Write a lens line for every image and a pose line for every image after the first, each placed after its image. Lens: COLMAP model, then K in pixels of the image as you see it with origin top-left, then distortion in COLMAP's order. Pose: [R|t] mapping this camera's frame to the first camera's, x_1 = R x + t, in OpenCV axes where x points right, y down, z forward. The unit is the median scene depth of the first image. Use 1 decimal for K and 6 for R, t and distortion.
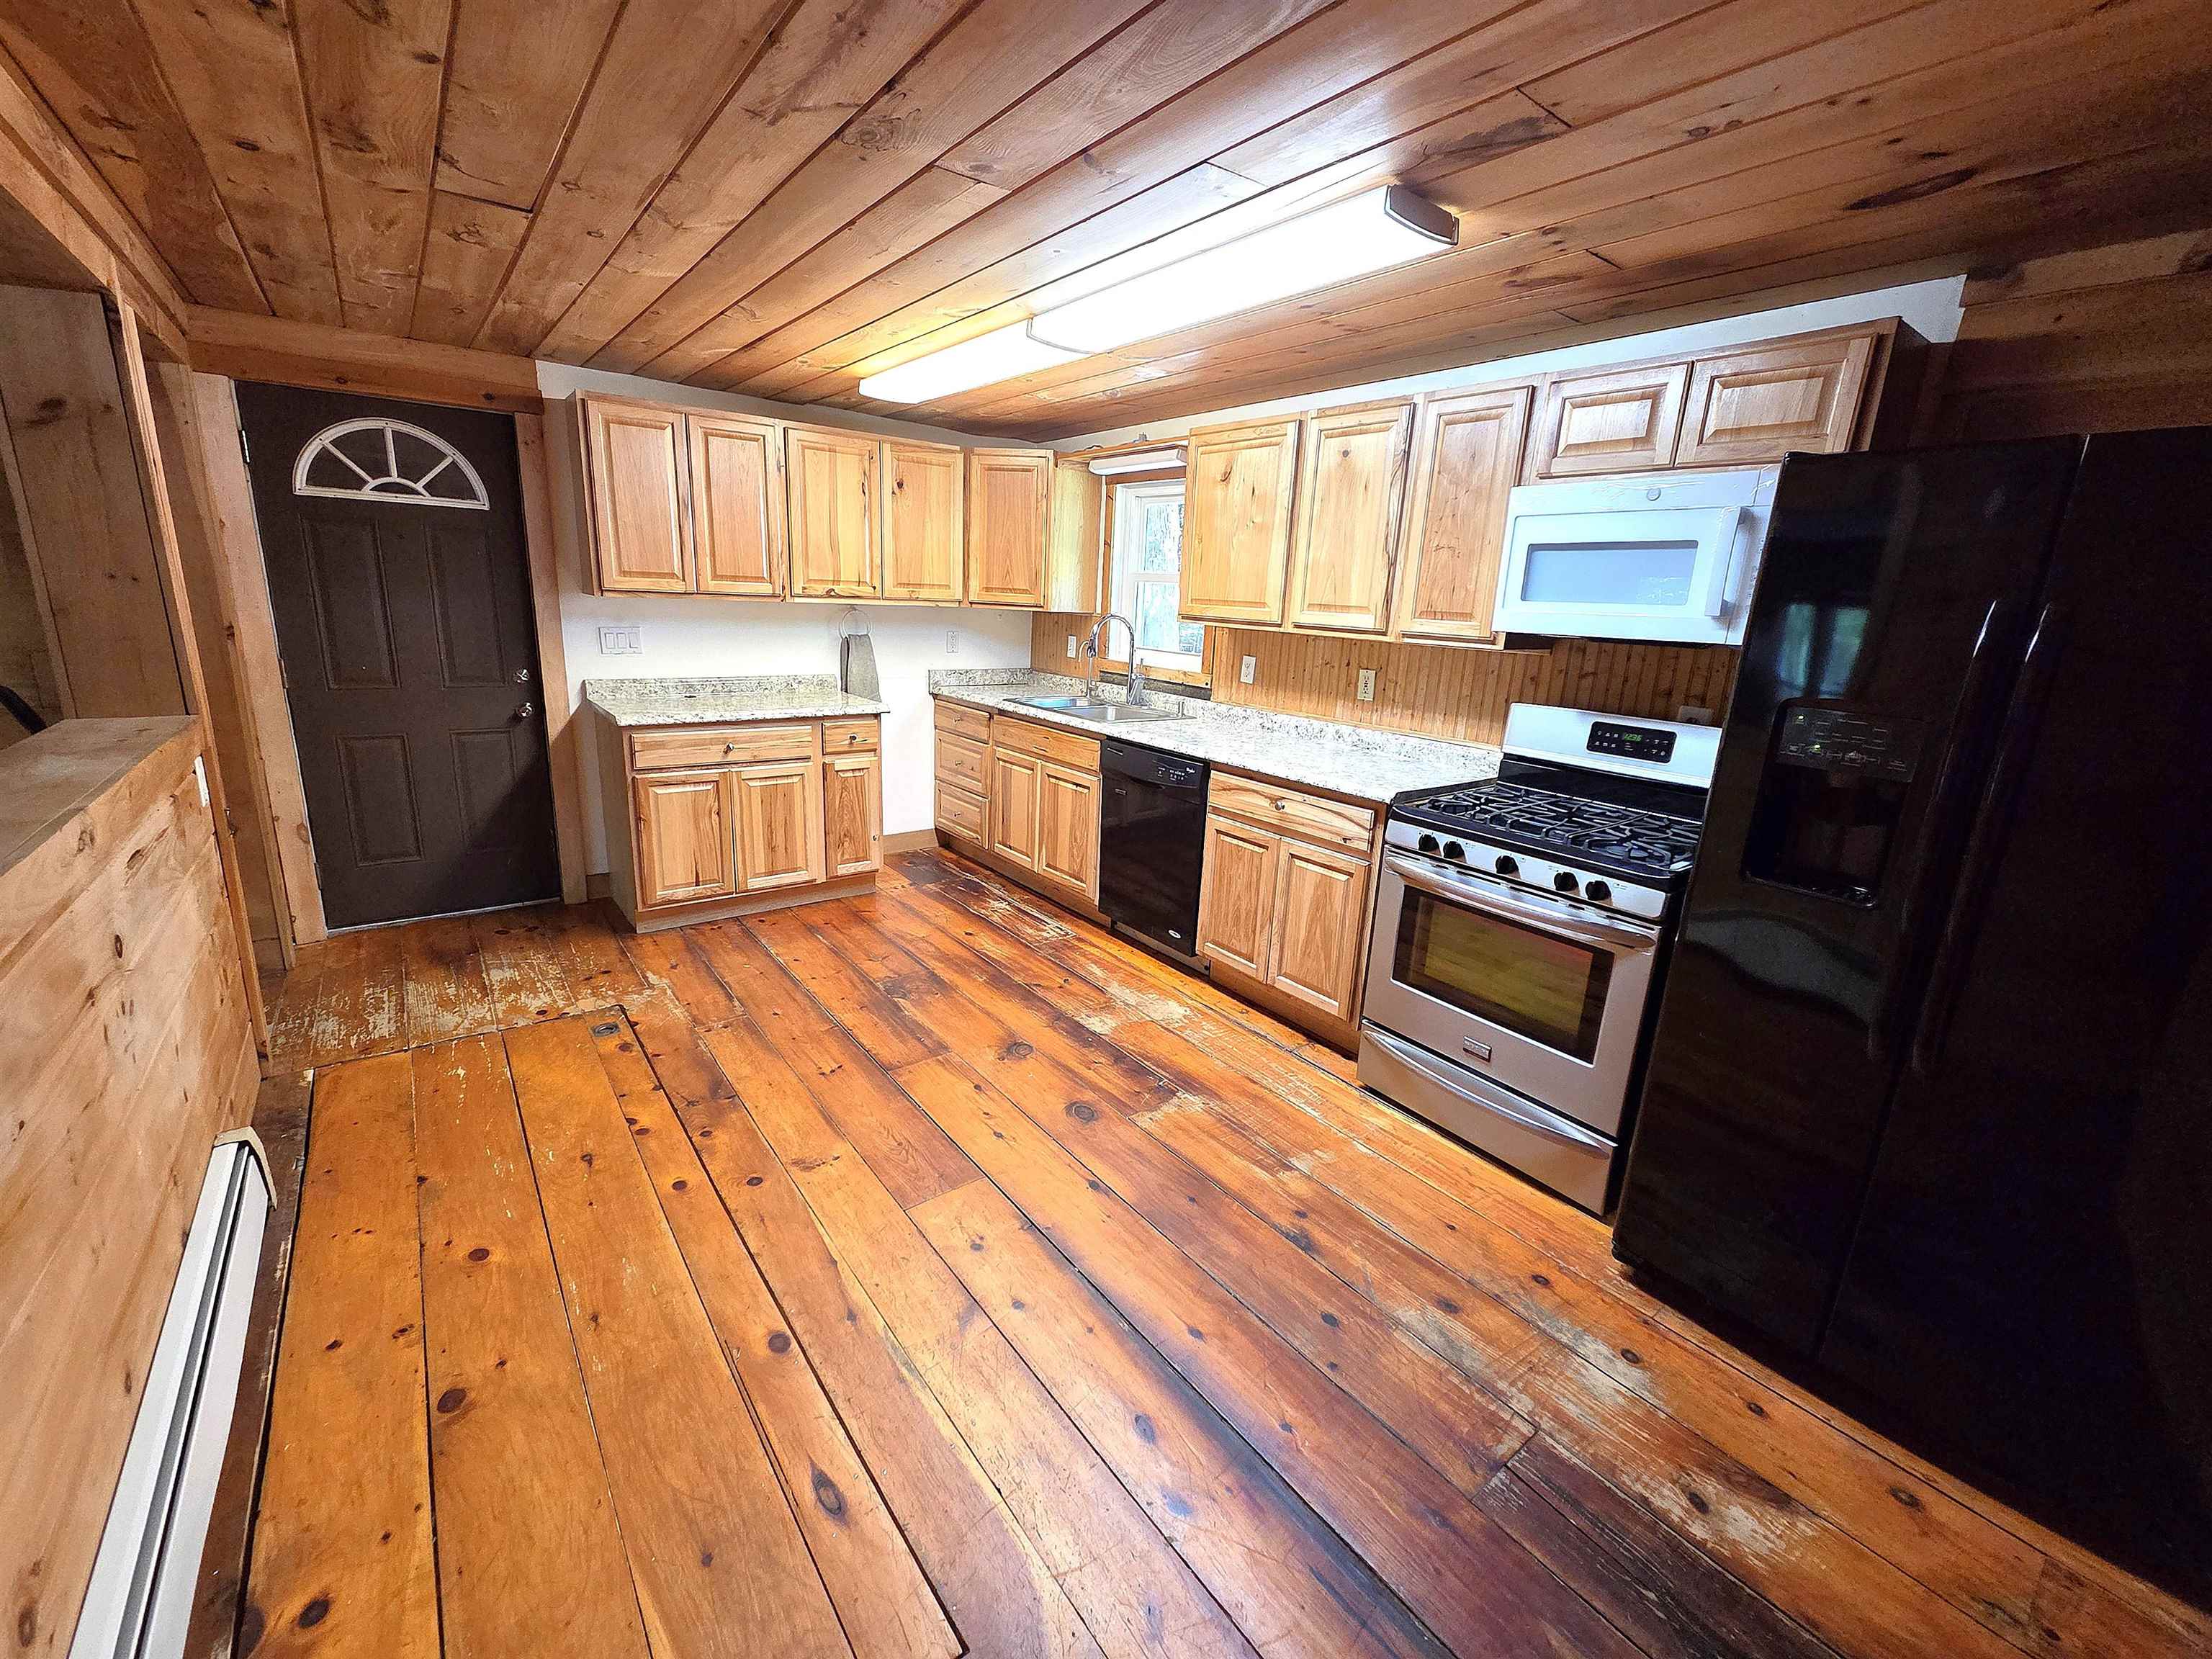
lens RADIAL K [[899.2, 0, 1096.7], [0, 899.2, 817.8], [0, 0, 1]] dist [0.006505, -0.001602]
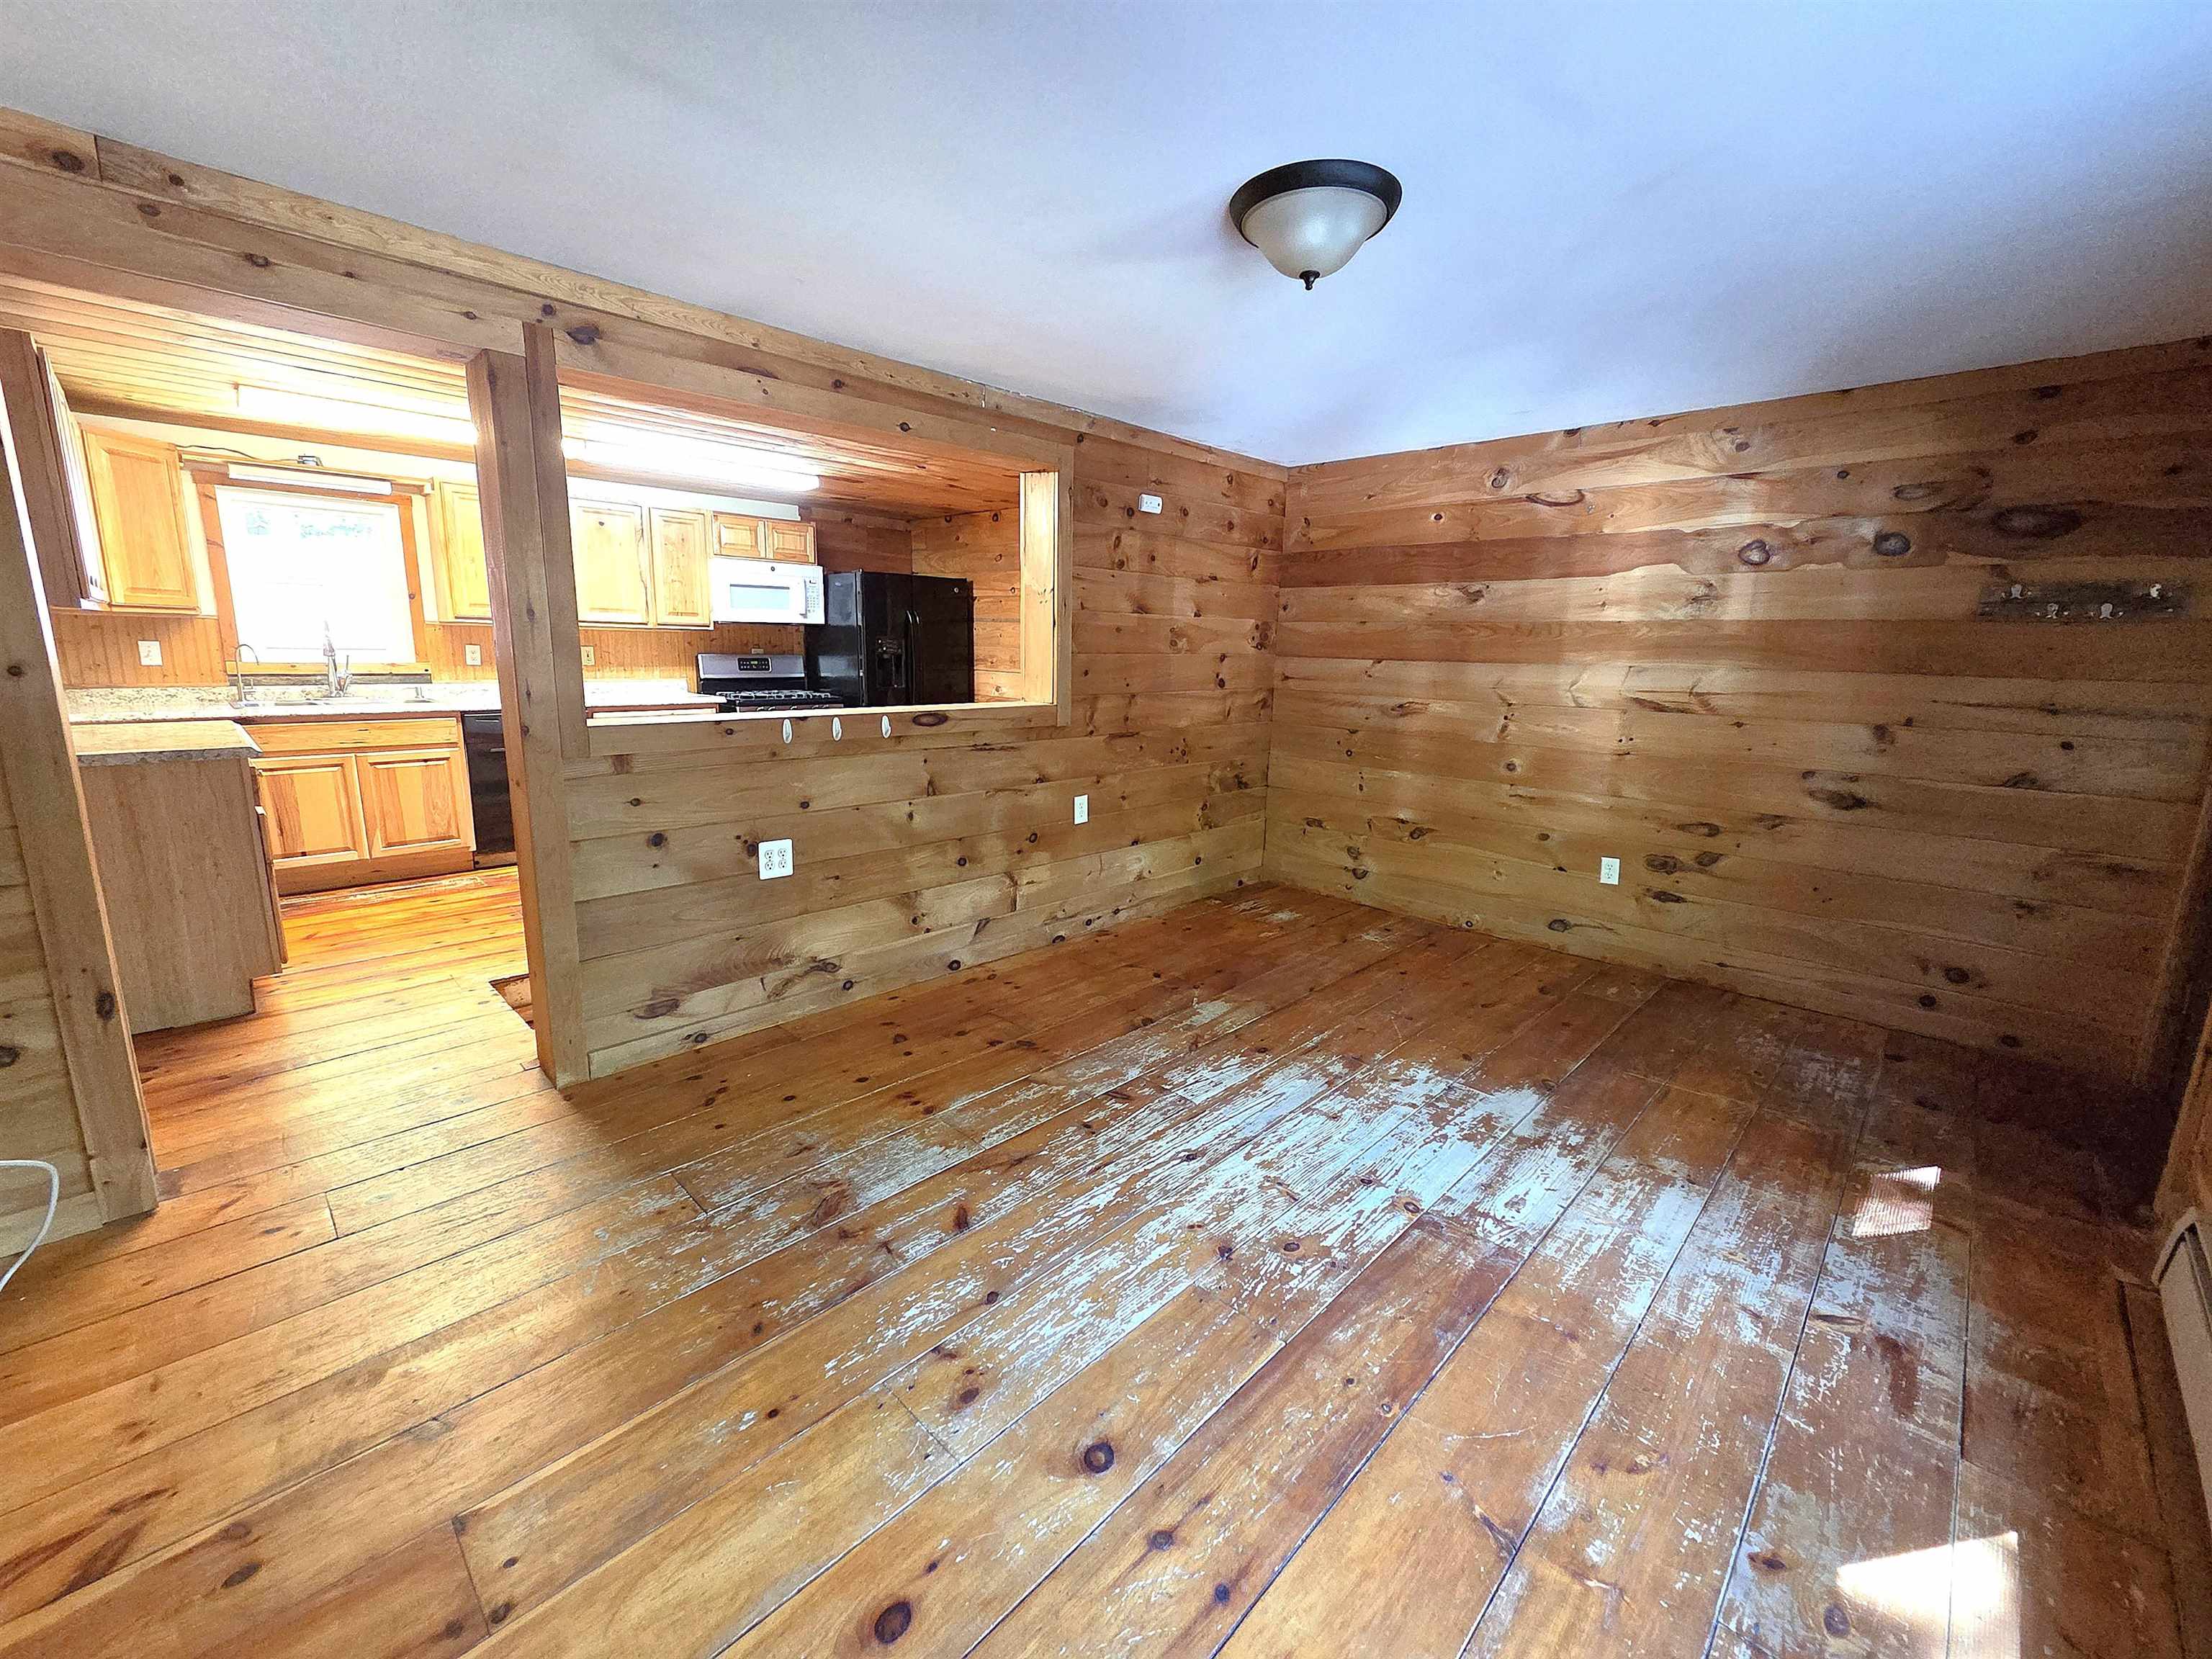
lens RADIAL K [[899.2, 0, 1096.7], [0, 899.2, 817.8], [0, 0, 1]] dist [0.006505, -0.001602]
pose [[-0.136266, -0.236722, 0.961974, -1.530579], [0.214576, 0.940928, 0.261938, -0.102603], [-0.967155, 0.242110, -0.077422, 0.297198]]
